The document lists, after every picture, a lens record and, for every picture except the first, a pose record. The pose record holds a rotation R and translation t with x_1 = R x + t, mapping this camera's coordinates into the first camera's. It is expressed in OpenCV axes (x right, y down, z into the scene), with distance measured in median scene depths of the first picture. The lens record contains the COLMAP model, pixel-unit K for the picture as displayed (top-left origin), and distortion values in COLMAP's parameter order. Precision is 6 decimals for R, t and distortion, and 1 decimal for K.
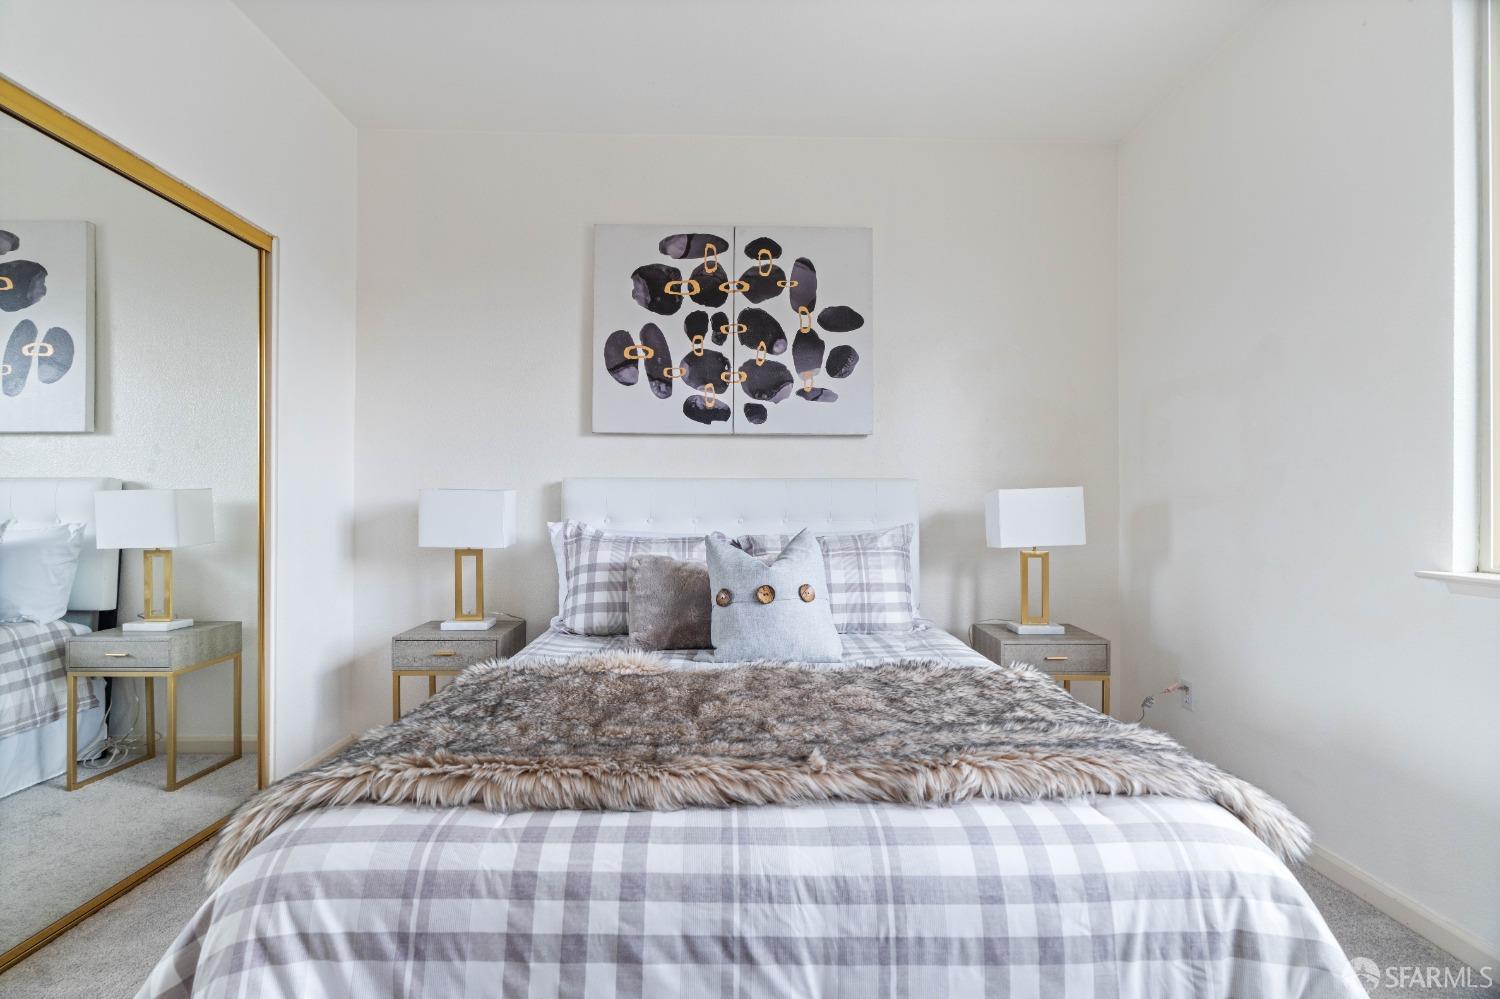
lens RADIAL K [[680.2, 0, 757.6], [0, 680.2, 493.2], [0, 0, 1]] dist [-0.003153, 0.000236]
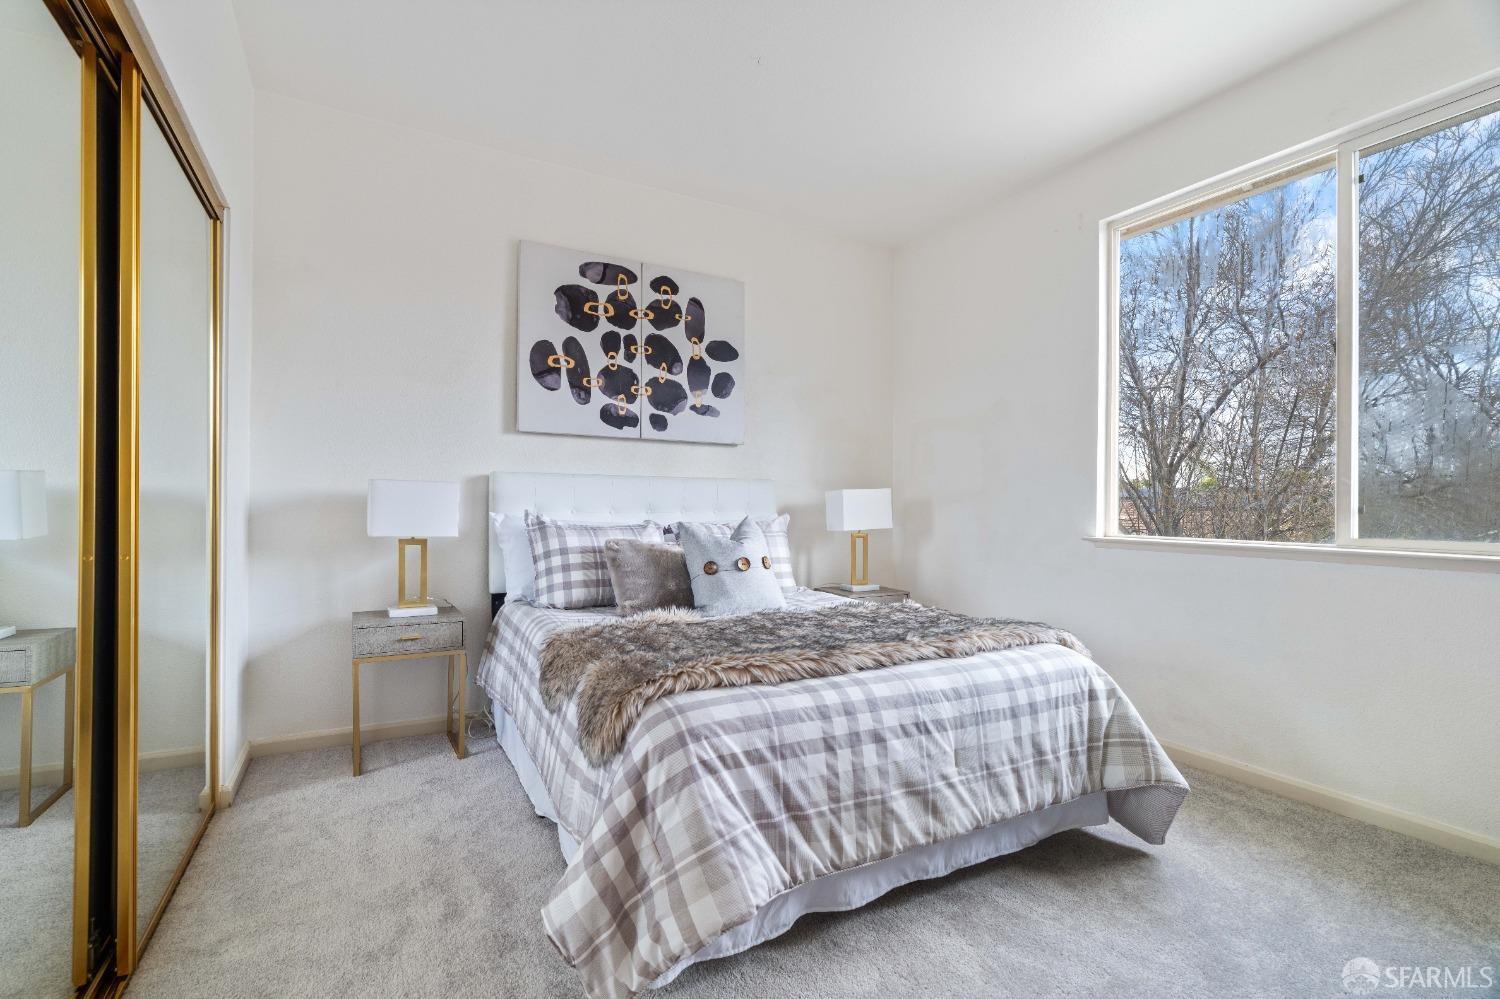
lens RADIAL K [[680.2, 0, 757.6], [0, 680.2, 493.2], [0, 0, 1]] dist [-0.003153, 0.000236]
pose [[0.885216, 0.013755, 0.464976, -0.405305], [-0.015565, 0.999879, 0.000054, 0.004689], [-0.464919, -0.007285, 0.885323, -0.144451]]
